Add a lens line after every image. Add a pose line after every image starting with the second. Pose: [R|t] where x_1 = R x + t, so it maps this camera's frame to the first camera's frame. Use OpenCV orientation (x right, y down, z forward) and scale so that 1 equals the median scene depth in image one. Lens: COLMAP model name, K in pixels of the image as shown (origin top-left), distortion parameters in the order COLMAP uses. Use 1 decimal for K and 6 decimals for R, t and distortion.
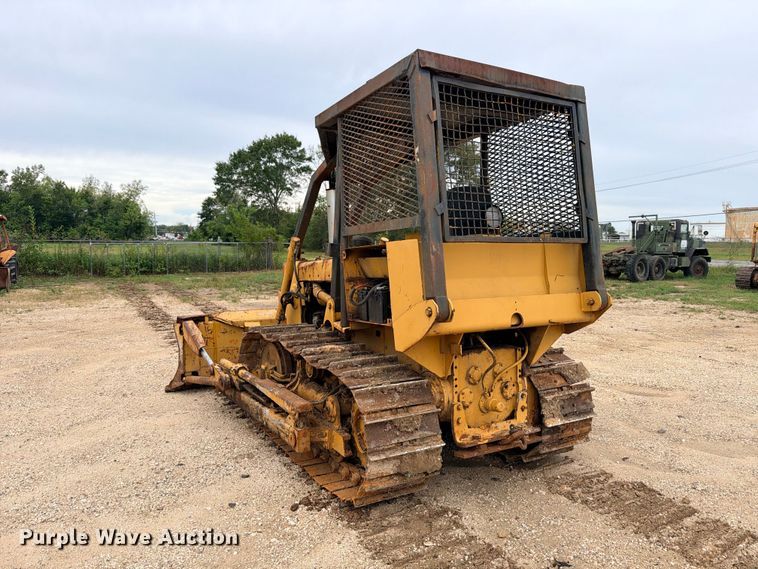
lens RADIAL K [[531.8, 0, 380.0], [0, 531.8, 287.9], [0, 0, 1]] dist [0.087190, -0.133067]
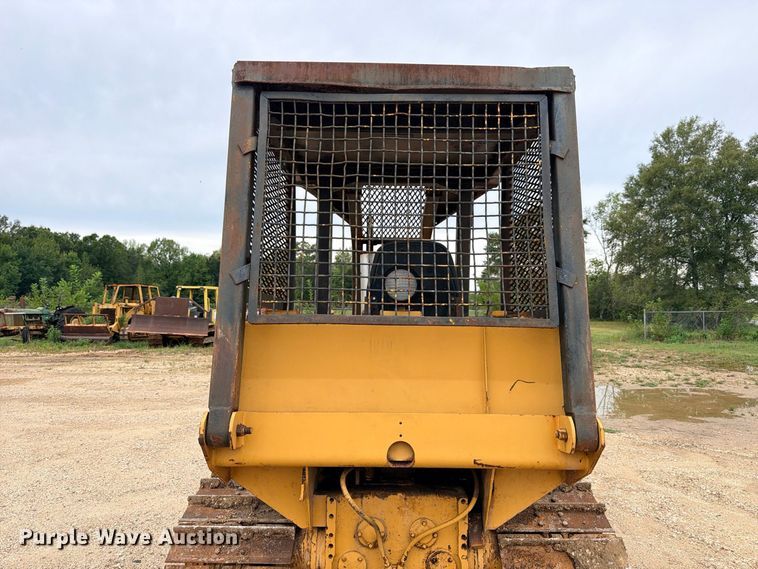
lens RADIAL K [[531.9, 0, 383.4], [0, 531.9, 292.9], [0, 0, 1]] dist [0.076073, -0.135605]
pose [[0.870607, -0.013295, -0.491800, 0.502521], [-0.043557, 0.993626, -0.103968, -0.053155], [0.490048, 0.111937, 0.864478, 0.419665]]
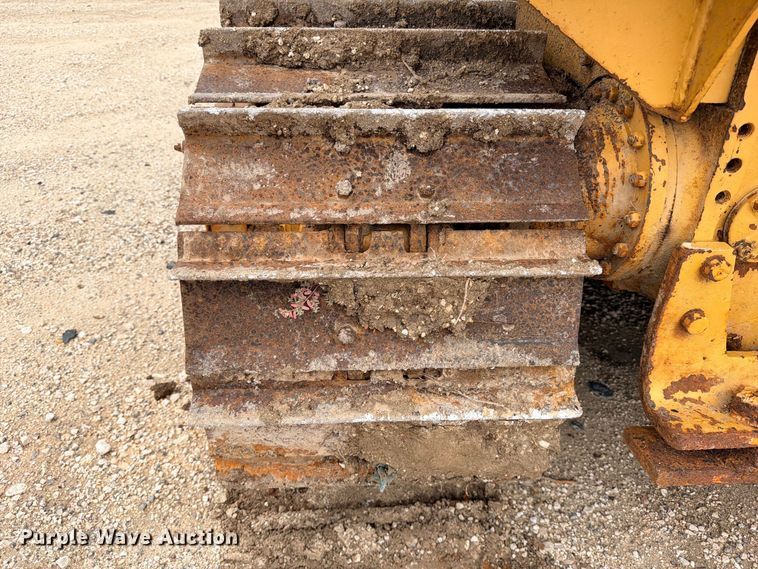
lens RADIAL K [[525.4, 0, 379.0], [0, 525.4, 284.5], [0, 0, 1]] dist [0.087169, -0.121058]
pose [[0.896071, 0.254401, -0.363781, 0.104975], [-0.051755, 0.873776, 0.483568, 0.130341], [0.440883, -0.414483, 0.796132, 0.745629]]
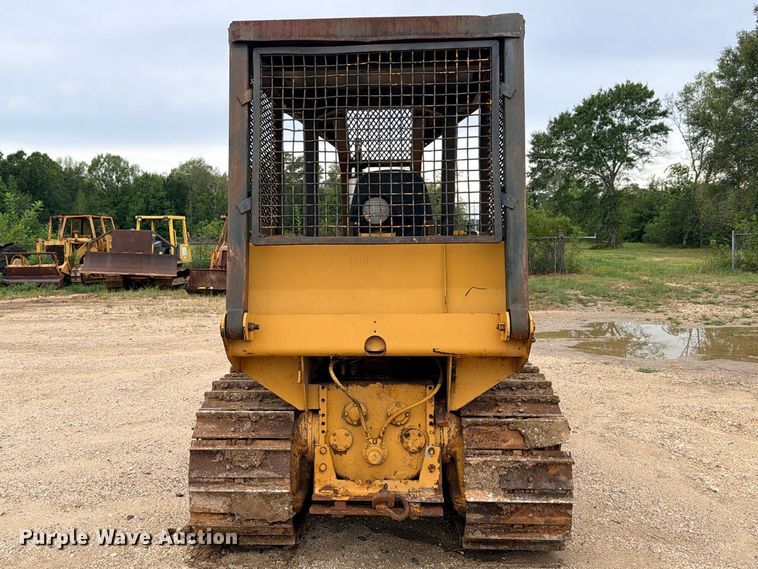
lens RADIAL K [[699.3, 0, 345.4], [0, 699.3, 294.1], [0, 0, 1]] dist [0.130787, -0.218967]
pose [[0.834047, 0.024074, -0.551168, 0.719652], [-0.026115, 0.999650, 0.004145, -0.015182], [0.551075, 0.010937, 0.834384, 0.131393]]
